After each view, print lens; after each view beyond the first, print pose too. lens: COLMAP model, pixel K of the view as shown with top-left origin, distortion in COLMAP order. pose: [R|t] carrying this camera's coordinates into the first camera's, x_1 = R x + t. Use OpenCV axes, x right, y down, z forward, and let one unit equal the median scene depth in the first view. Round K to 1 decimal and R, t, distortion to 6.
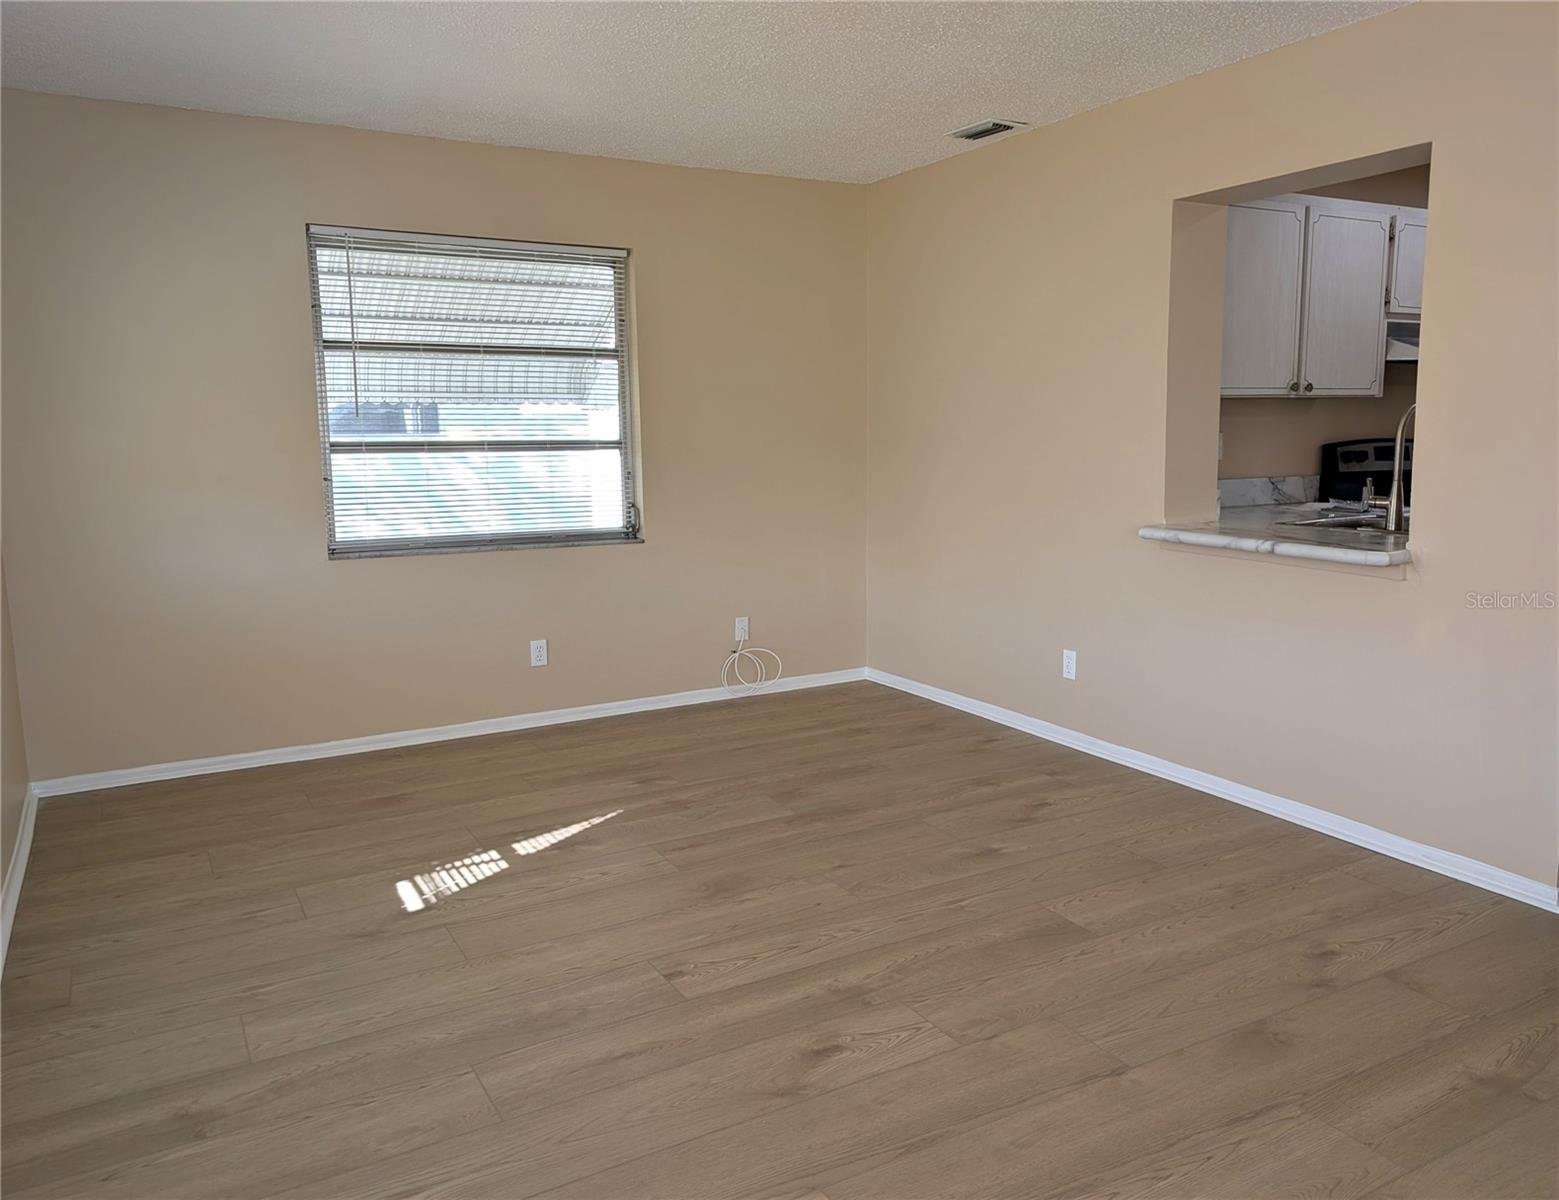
lens RADIAL K [[1160.5, 0, 782.1], [0, 1160.5, 587.0], [0, 0, 1]] dist [0.032425, -0.033156]
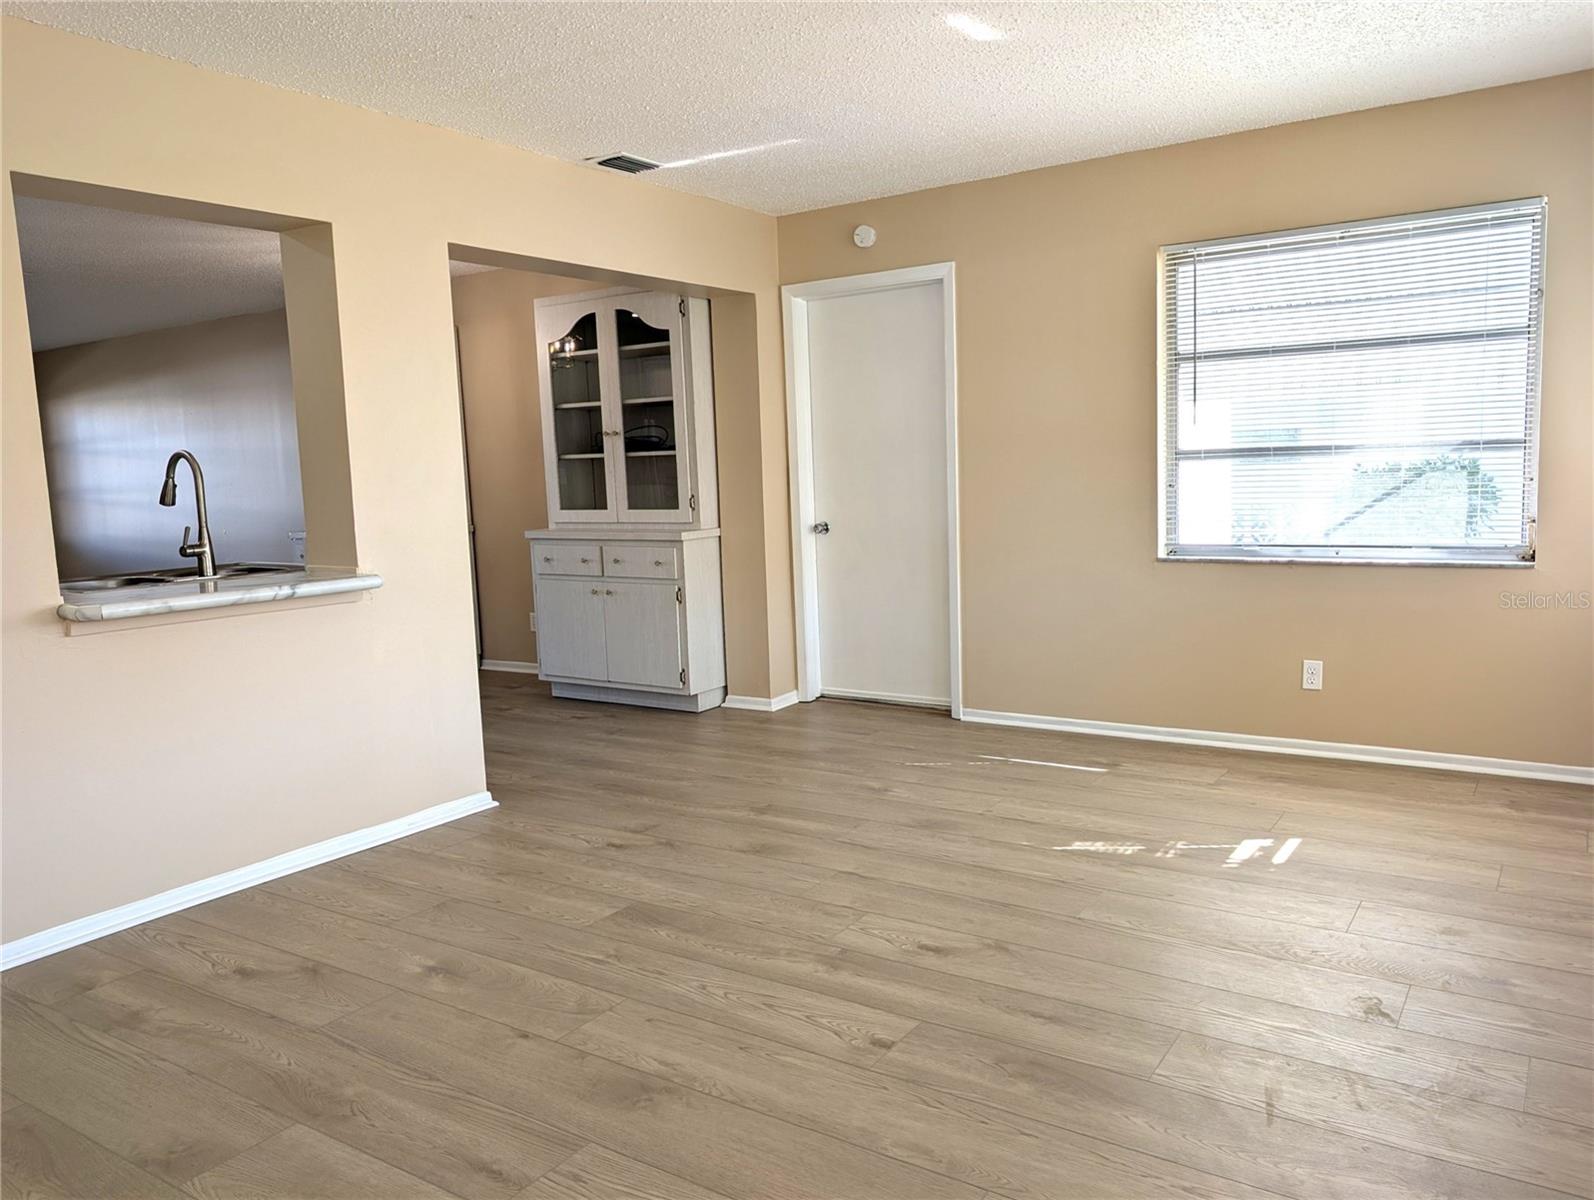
lens RADIAL K [[1179.1, 0, 795.0], [0, 1179.1, 592.3], [0, 0, 1]] dist [0.027017, -0.036570]
pose [[-0.438426, -0.072490, 0.895839, -0.730617], [0.173541, 0.971157, 0.163516, -0.137344], [-0.881854, 0.227154, -0.413200, 1.171425]]
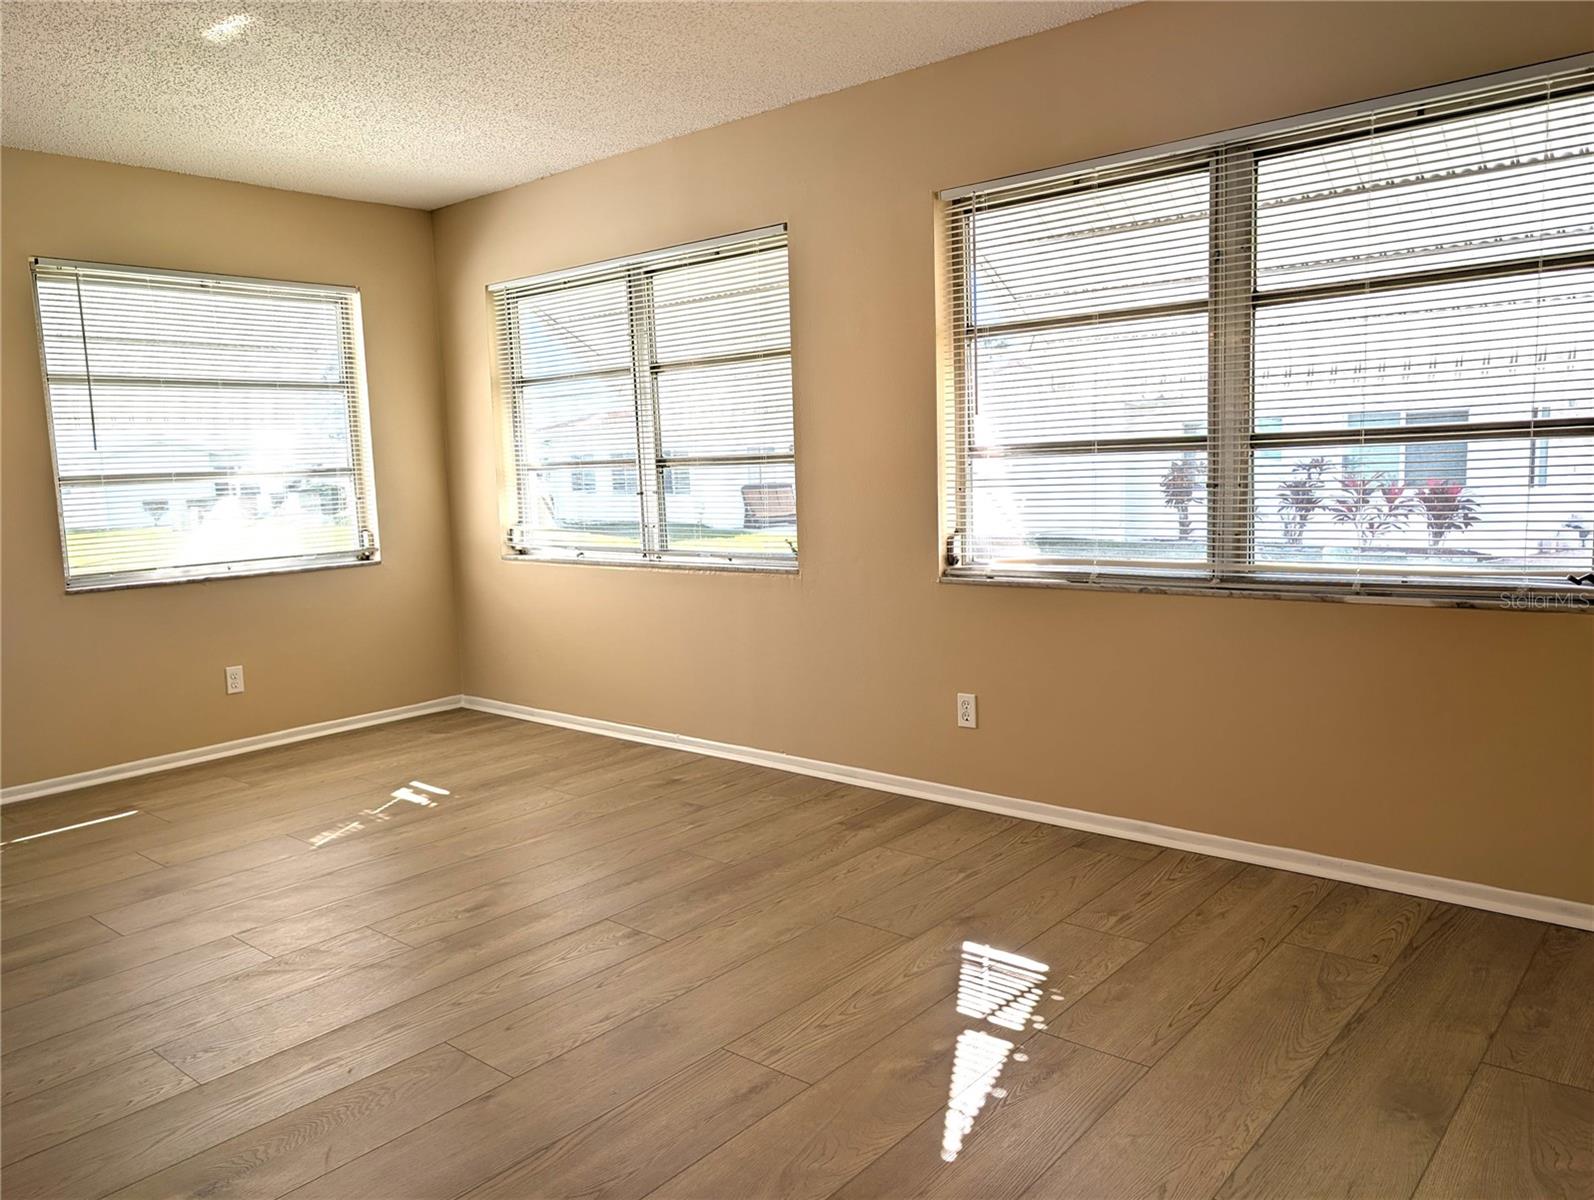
lens RADIAL K [[1179.1, 0, 765.3], [0, 1179.1, 587.6], [0, 0, 1]] dist [0.027017, -0.036570]
pose [[-0.943637, 0.080914, -0.320940, 0.097843], [-0.001747, 0.968427, 0.249292, -0.208565], [0.330978, 0.235802, -0.913702, 1.689456]]
